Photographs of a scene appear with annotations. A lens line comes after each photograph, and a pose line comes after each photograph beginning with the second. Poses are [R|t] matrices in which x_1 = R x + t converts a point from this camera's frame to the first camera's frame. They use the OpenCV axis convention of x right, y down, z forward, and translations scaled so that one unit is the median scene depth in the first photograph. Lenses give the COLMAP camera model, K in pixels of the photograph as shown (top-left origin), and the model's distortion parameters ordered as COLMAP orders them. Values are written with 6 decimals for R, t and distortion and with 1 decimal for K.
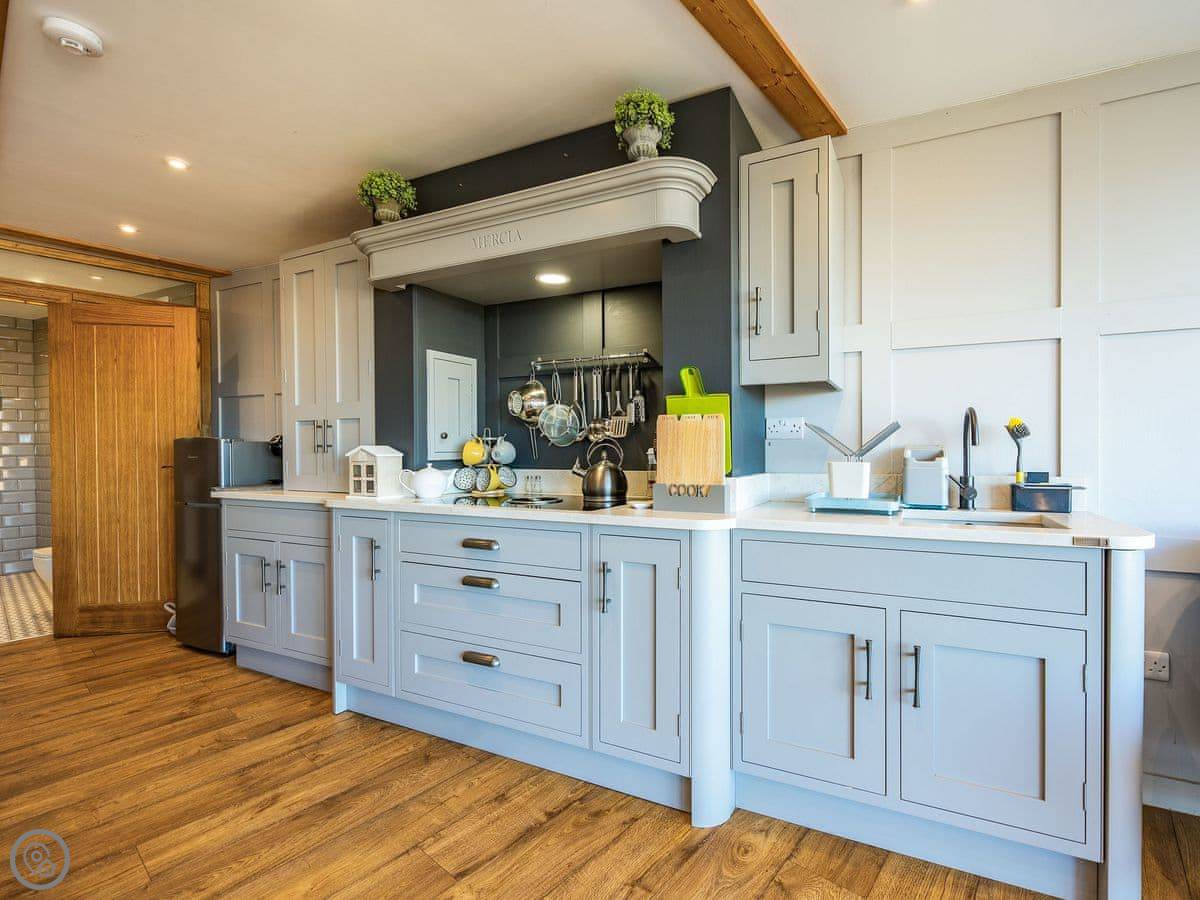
lens RADIAL K [[700.4, 0, 724.8], [0, 700.4, 454.3], [0, 0, 1]] dist [0.003665, 0.000792]
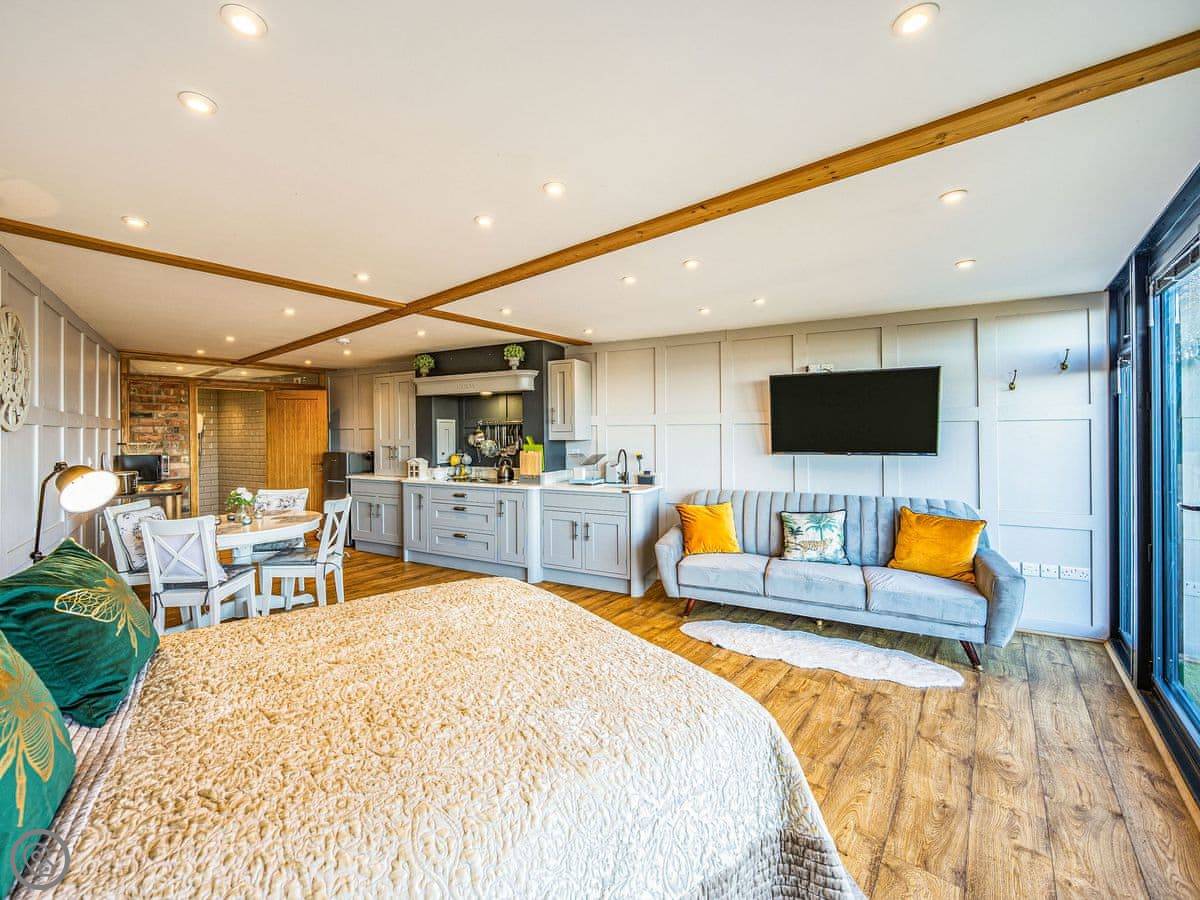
lens RADIAL K [[628.0, 0, 586.7], [0, 628.0, 431.6], [0, 0, 1]] dist [-0.002071, -0.000383]
pose [[0.995029, -0.004593, -0.099477, 0.340611], [0.003619, 0.999944, -0.009976, -0.084518], [0.099517, 0.009567, 0.994990, -1.216882]]
